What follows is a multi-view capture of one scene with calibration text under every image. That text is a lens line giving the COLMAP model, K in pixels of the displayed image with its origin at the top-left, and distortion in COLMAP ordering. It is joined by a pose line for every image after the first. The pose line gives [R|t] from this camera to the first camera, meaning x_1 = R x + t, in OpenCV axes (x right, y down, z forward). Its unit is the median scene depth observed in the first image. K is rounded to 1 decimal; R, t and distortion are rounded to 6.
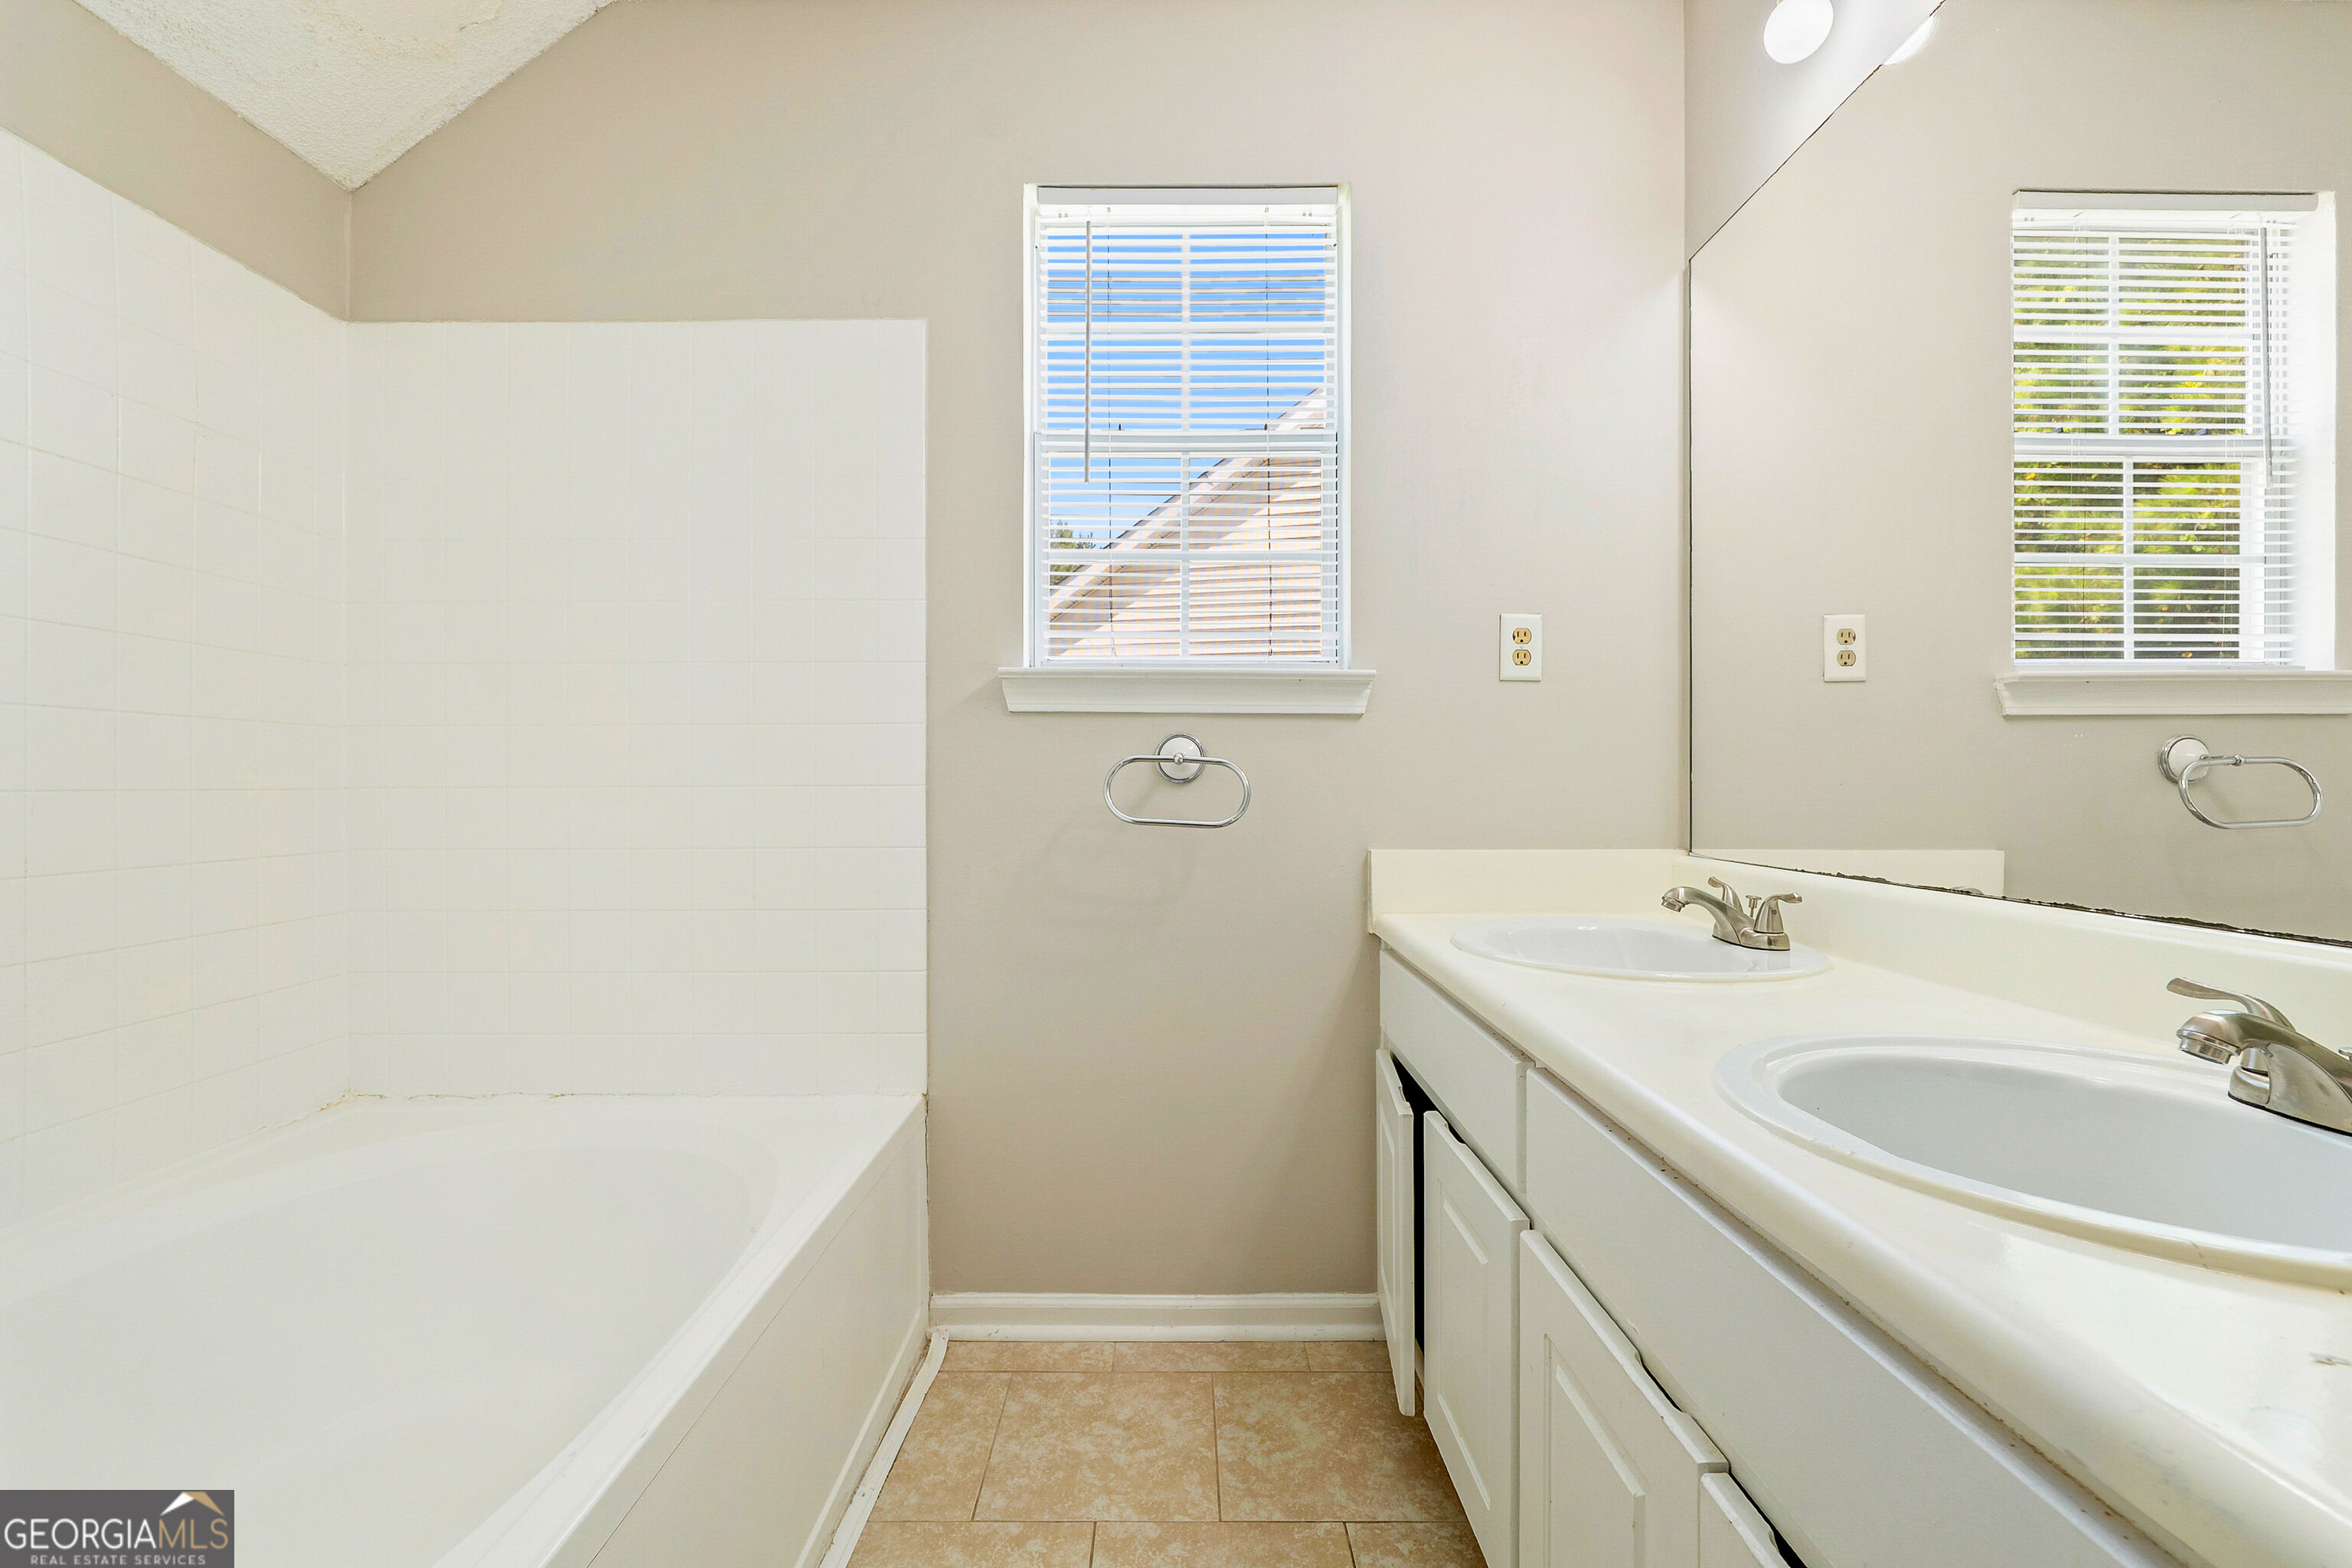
lens RADIAL K [[975.1, 0, 1179.6], [0, 975.1, 787.1], [0, 0, 1]] dist [-0.009063, -0.000032]
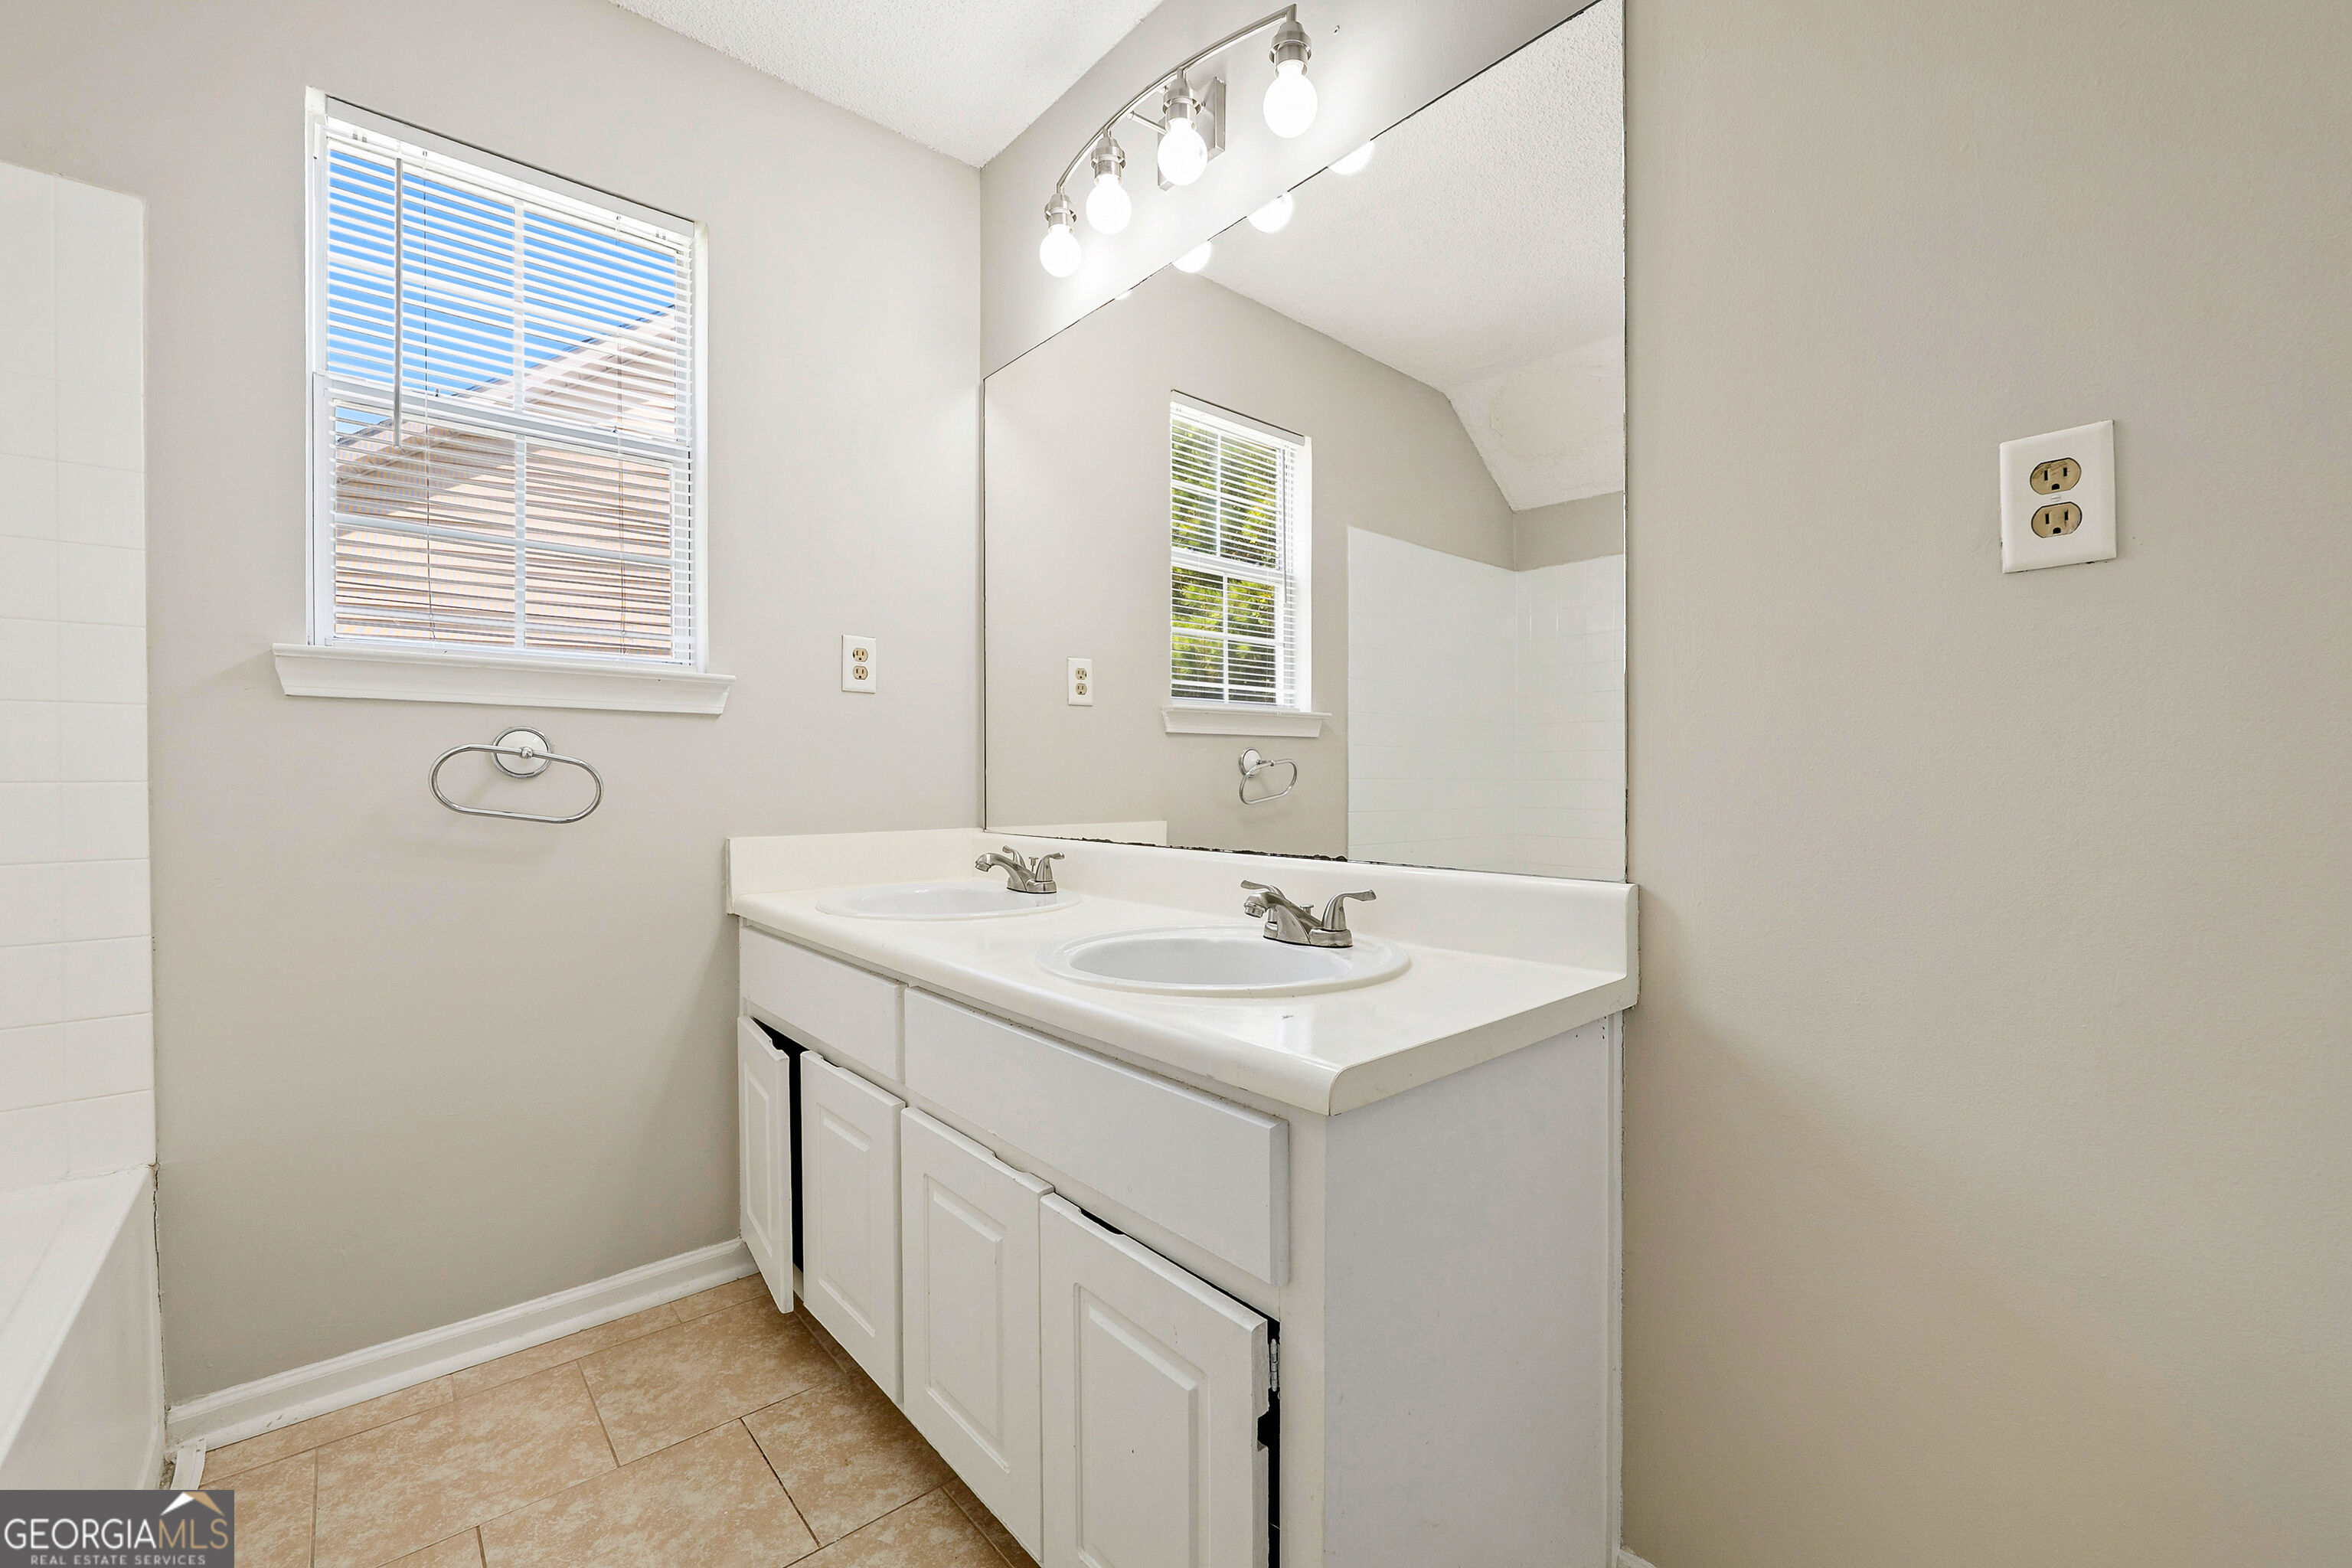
lens RADIAL K [[954.1, 0, 1181.1], [0, 954.1, 787.1], [0, 0, 1]] dist [-0.008203, 0.000201]
pose [[0.745712, -0.008026, 0.666220, -0.150473], [0.003625, 0.999962, 0.007989, -0.000035], [-0.666258, -0.003543, 0.745713, -0.154287]]
